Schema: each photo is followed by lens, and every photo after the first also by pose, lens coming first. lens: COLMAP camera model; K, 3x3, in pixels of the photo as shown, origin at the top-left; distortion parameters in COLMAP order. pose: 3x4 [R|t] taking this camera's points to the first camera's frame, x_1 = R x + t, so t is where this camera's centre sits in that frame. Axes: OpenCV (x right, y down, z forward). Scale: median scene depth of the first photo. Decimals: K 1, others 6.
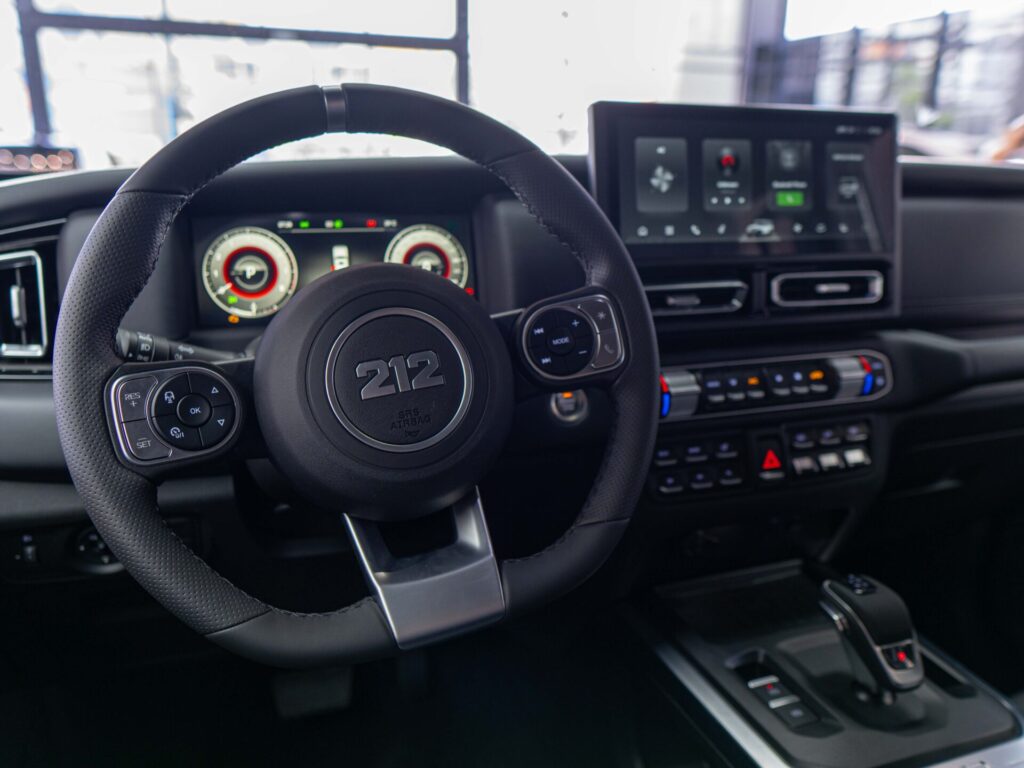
lens RADIAL K [[798.2, 0, 511.5], [0, 798.2, 382.3], [0, 0, 1]] dist [0.006165, -0.005958]
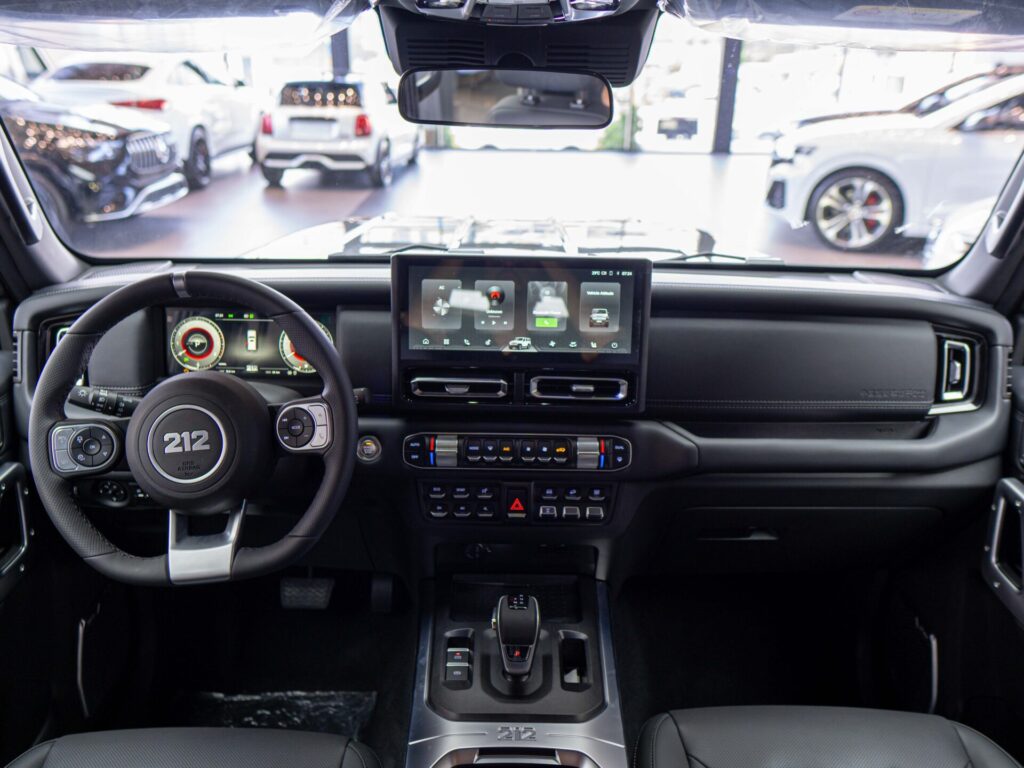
lens RADIAL K [[798.2, 0, 509.8], [0, 798.2, 387.9], [0, 0, 1]] dist [0.006165, -0.005958]
pose [[0.940797, 0.129028, -0.313454, 0.784625], [-0.096187, 0.988328, 0.118136, -0.294134], [0.325038, -0.080992, 0.942226, -0.344459]]
